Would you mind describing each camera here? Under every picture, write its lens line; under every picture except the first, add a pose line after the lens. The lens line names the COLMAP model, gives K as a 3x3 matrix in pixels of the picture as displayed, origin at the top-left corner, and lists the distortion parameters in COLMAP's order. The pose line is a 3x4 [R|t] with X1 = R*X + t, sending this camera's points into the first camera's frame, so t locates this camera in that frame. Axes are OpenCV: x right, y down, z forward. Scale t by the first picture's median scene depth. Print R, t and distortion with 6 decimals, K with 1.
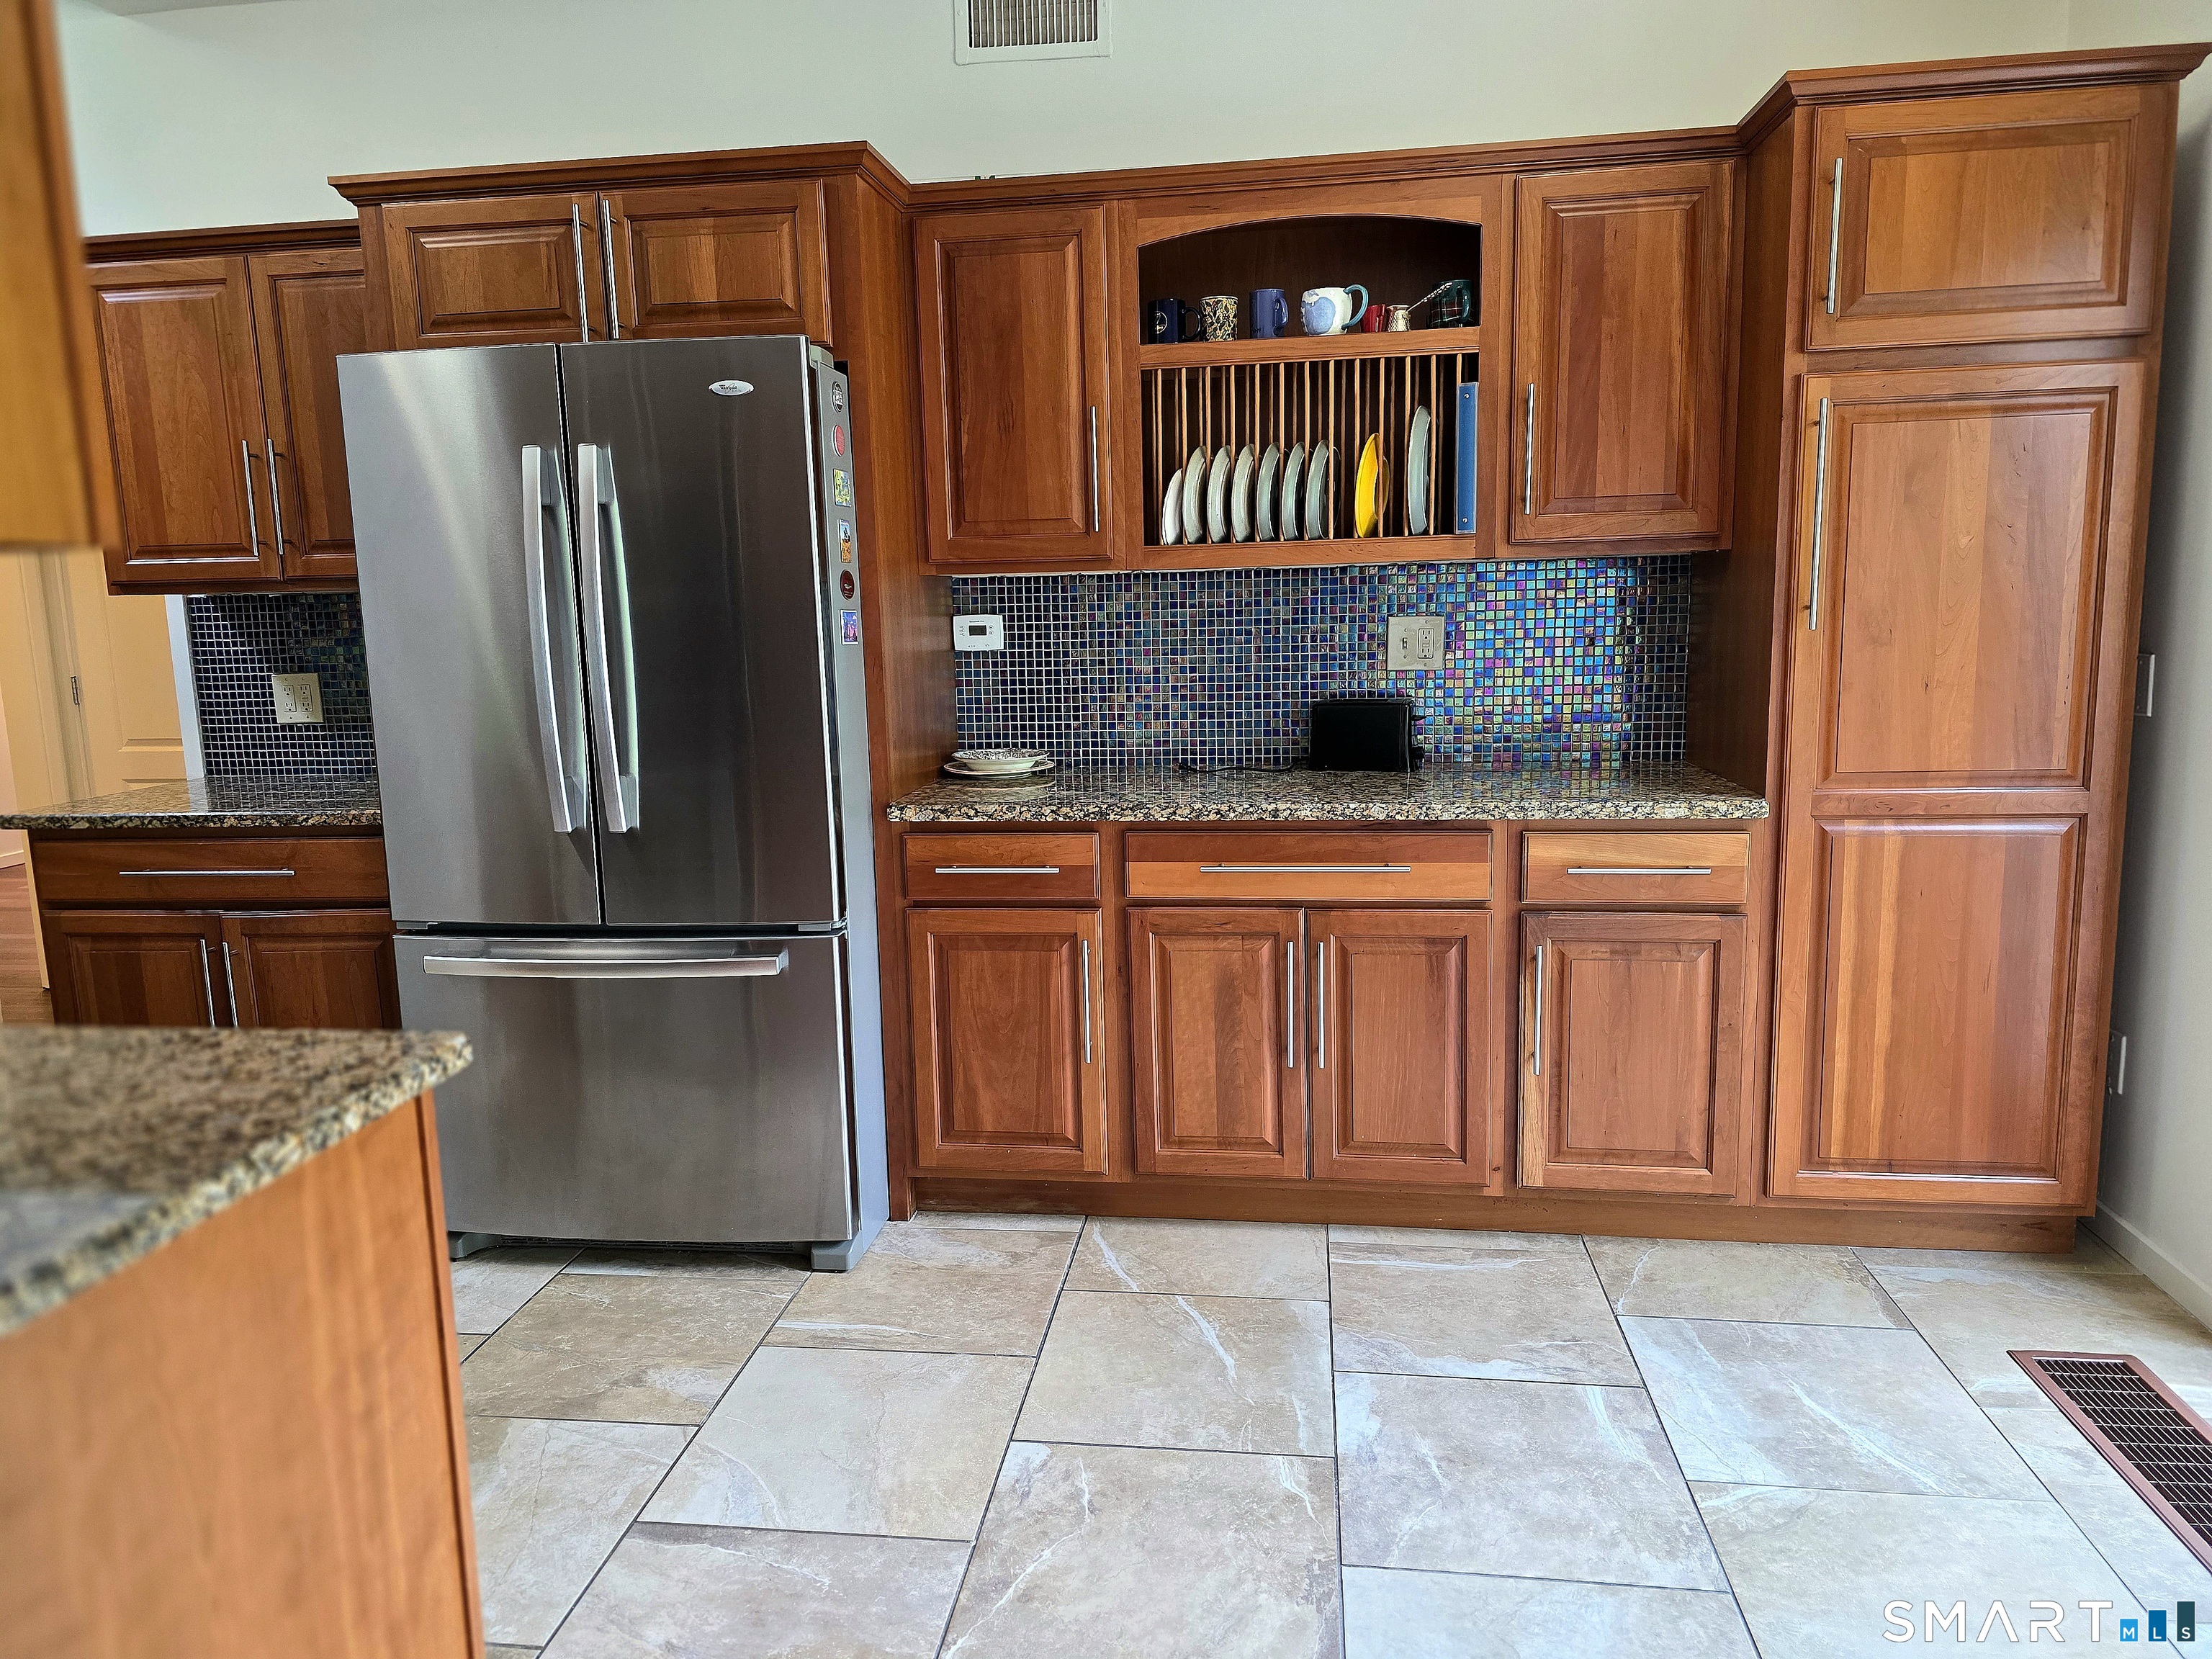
lens RADIAL K [[1489.0, 0, 1106.0], [0, 1489.0, 829.5], [0, 0, 1]] dist [0.045262, -0.049696]
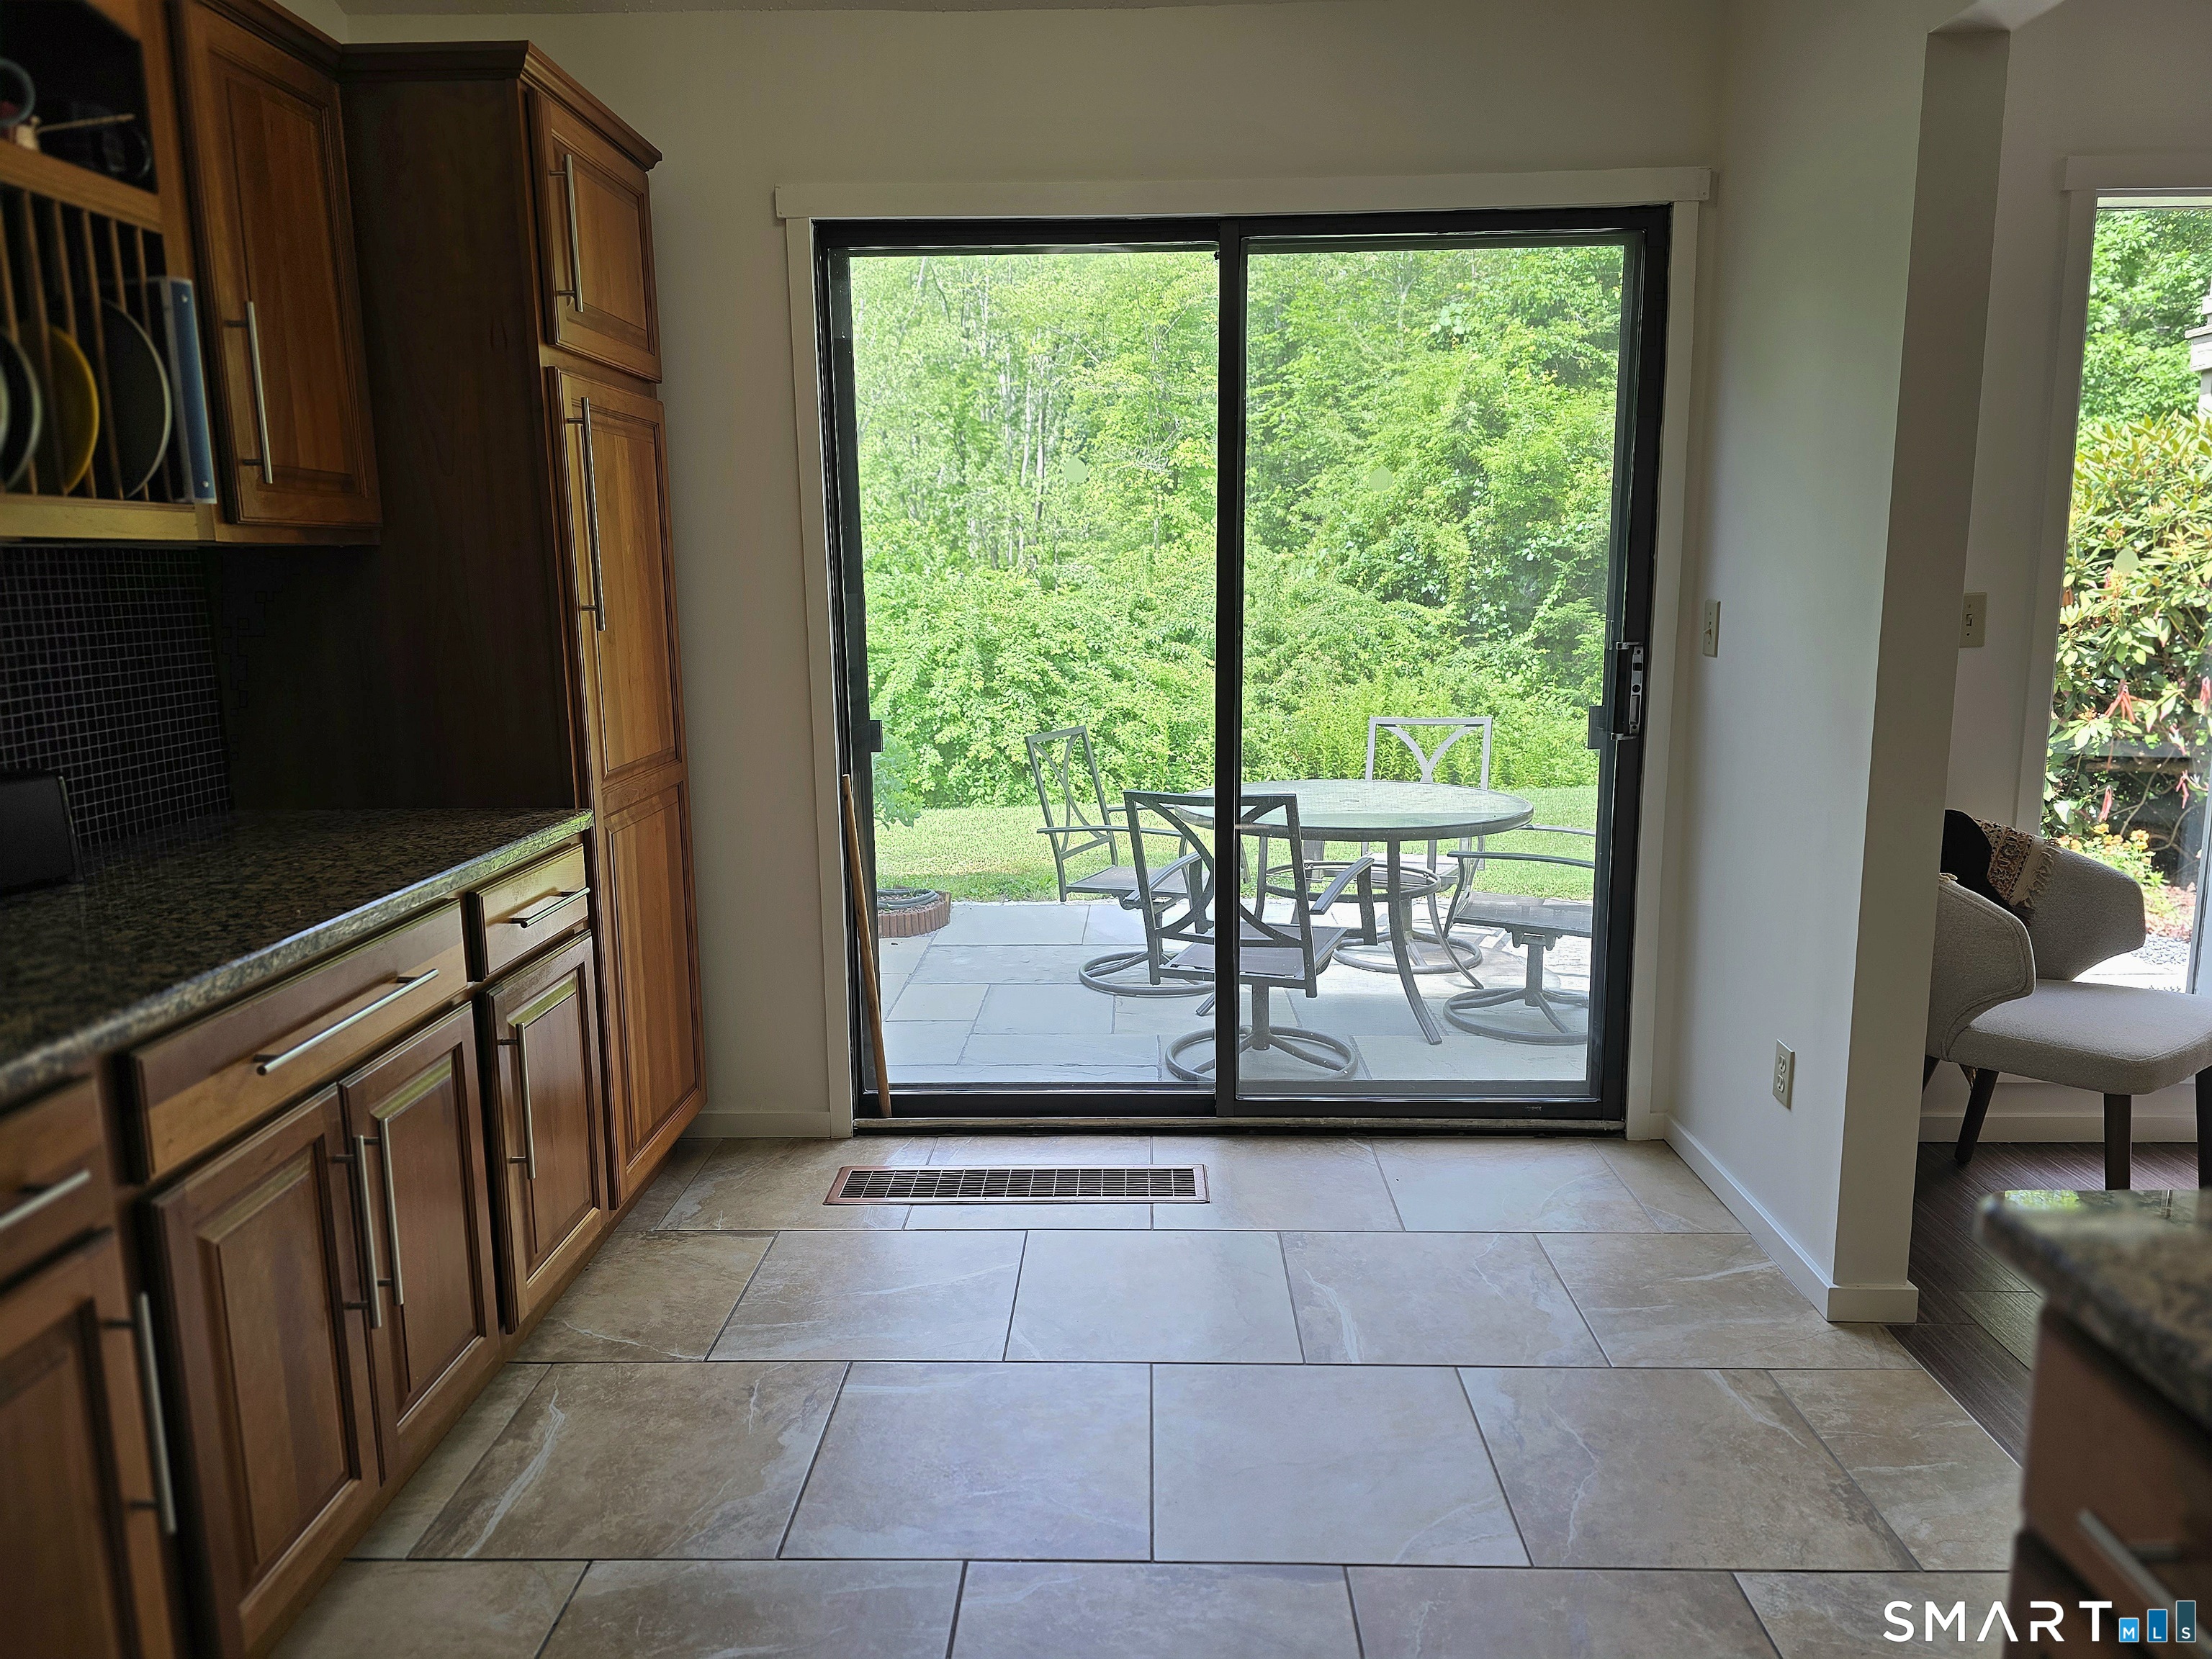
lens RADIAL K [[1496.2, 0, 1106.0], [0, 1496.2, 829.5], [0, 0, 1]] dist [0.049540, -0.042576]
pose [[-0.114463, -0.143521, 0.983006, -0.520549], [0.170503, 0.971988, 0.161766, -0.099306], [-0.978686, 0.186121, -0.086786, 0.714728]]
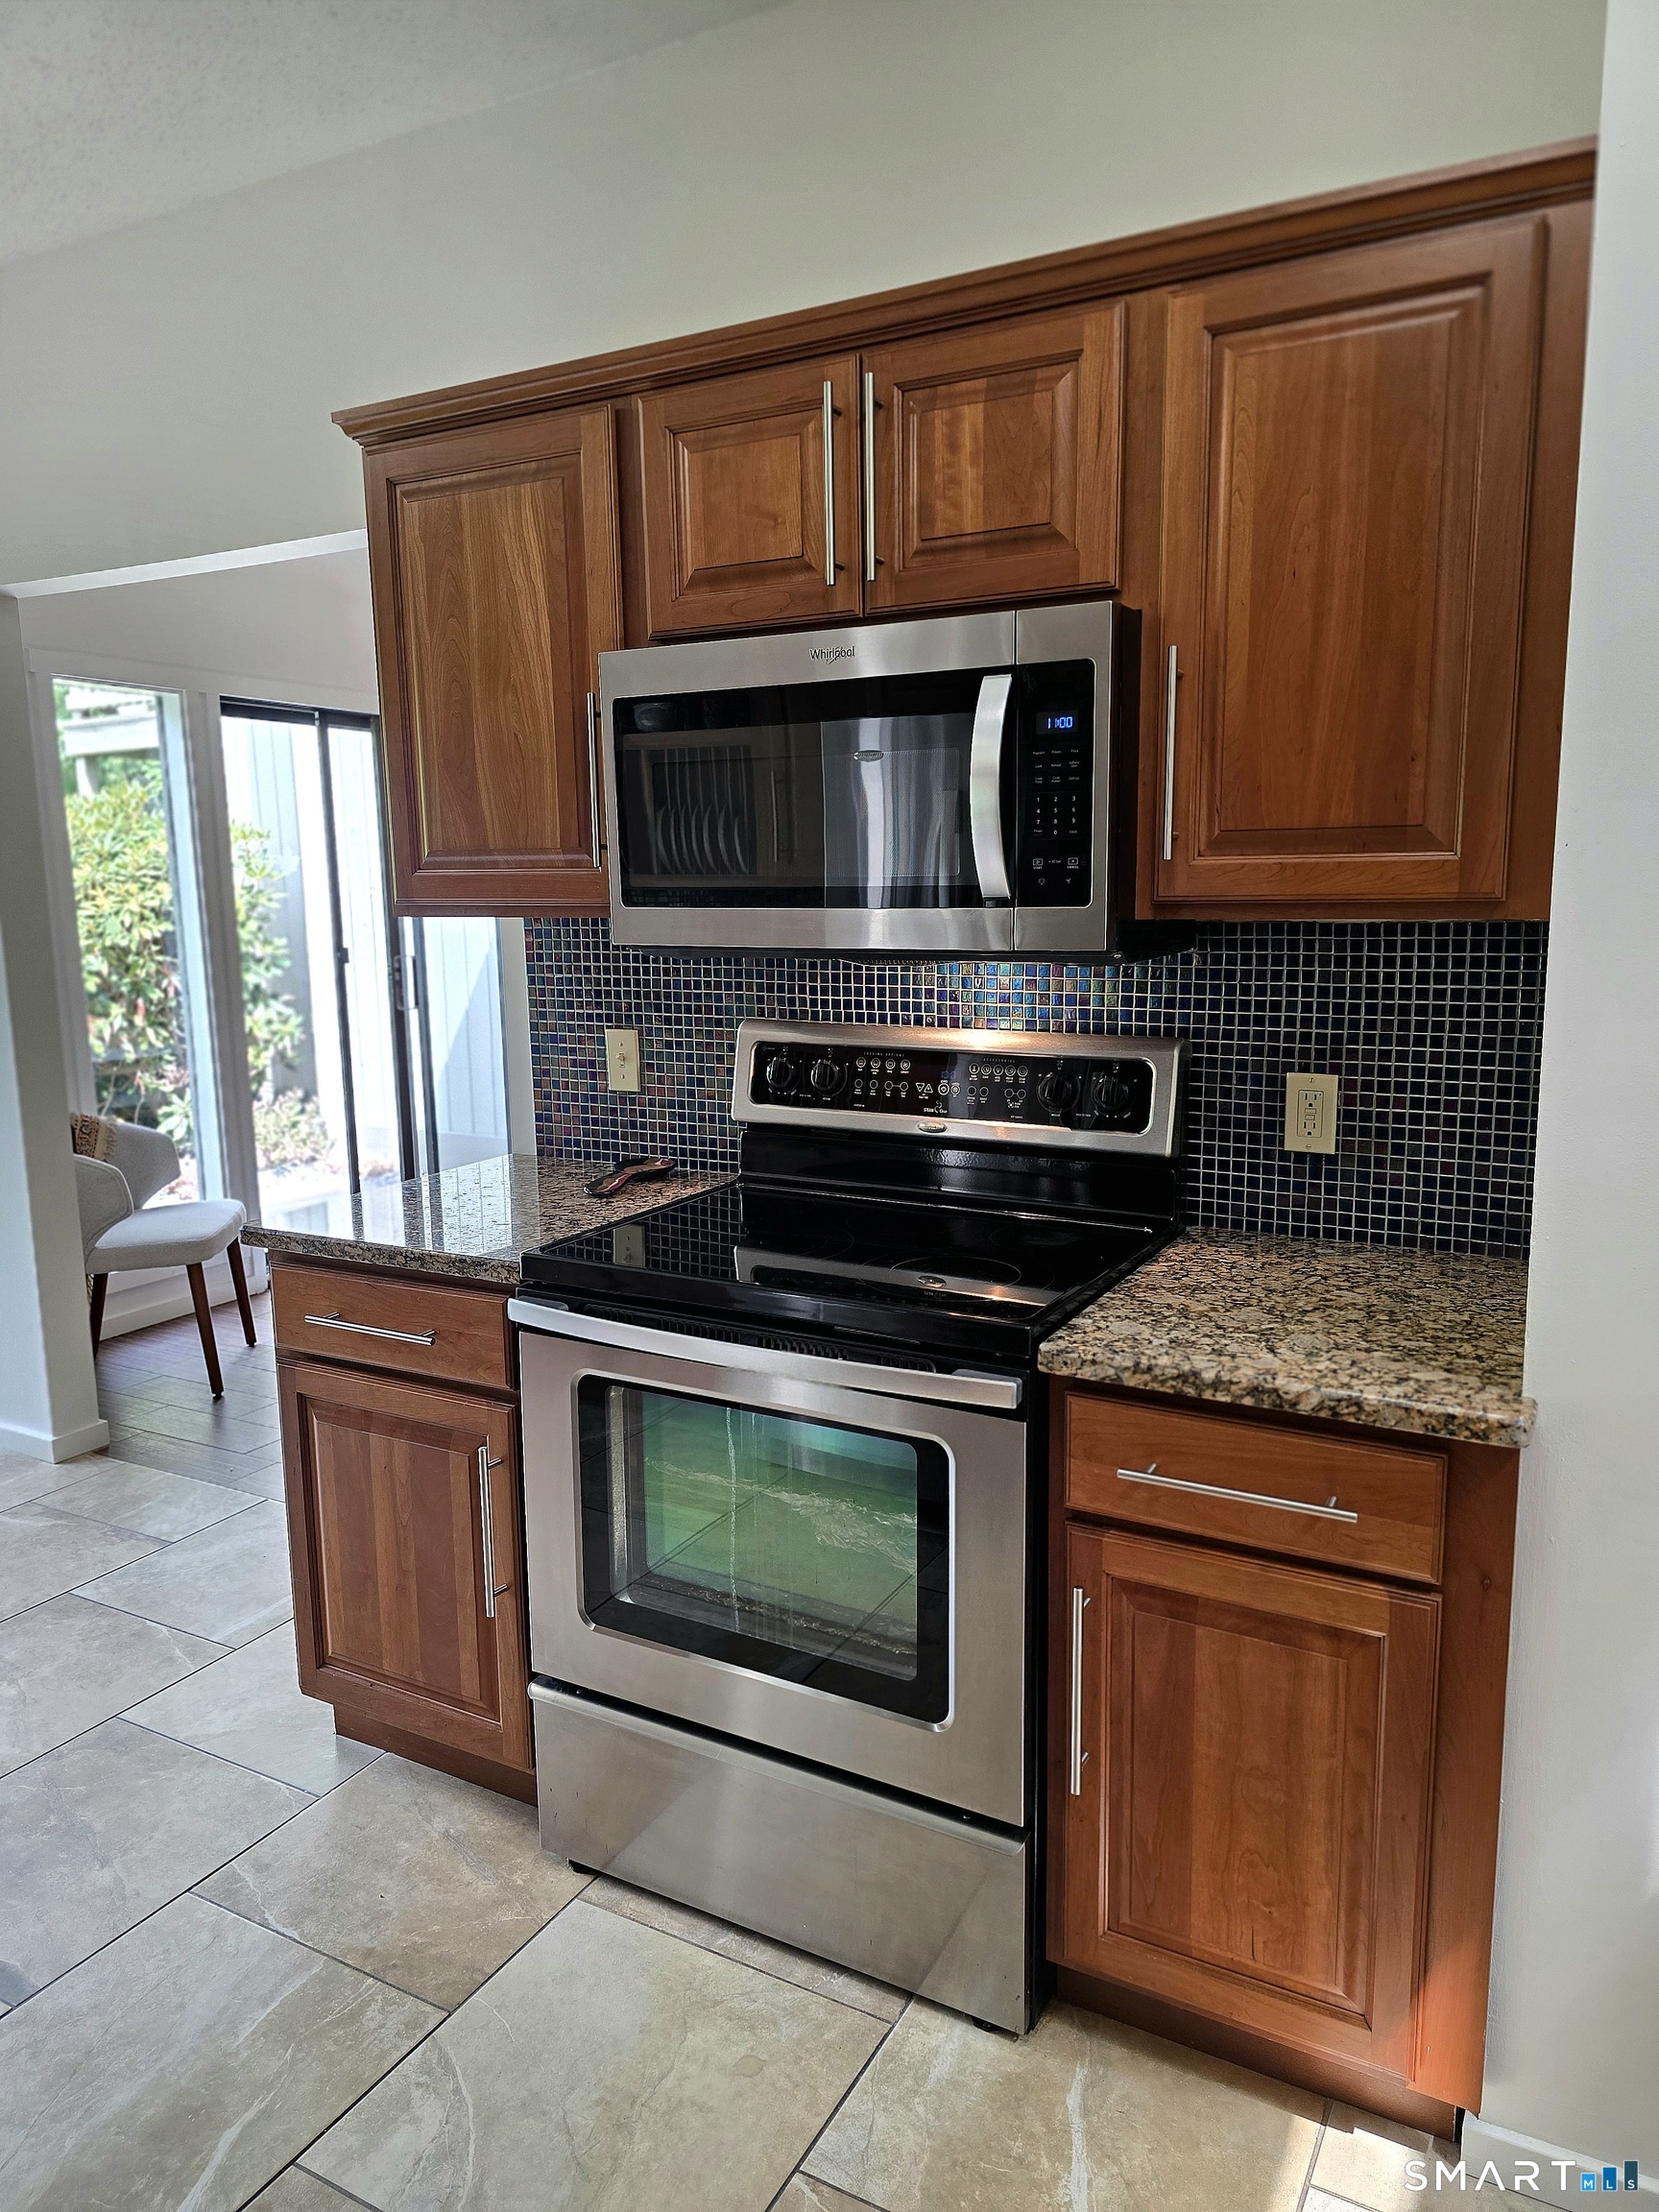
lens RADIAL K [[1496.2, 0, 829.5], [0, 1496.2, 1106.0], [0, 0, 1]] dist [0.049540, -0.042576]
pose [[-0.931346, -0.014453, 0.363848, -0.758791], [0.097290, 0.953011, 0.286889, -0.176634], [-0.350897, 0.302592, -0.886177, 1.029067]]
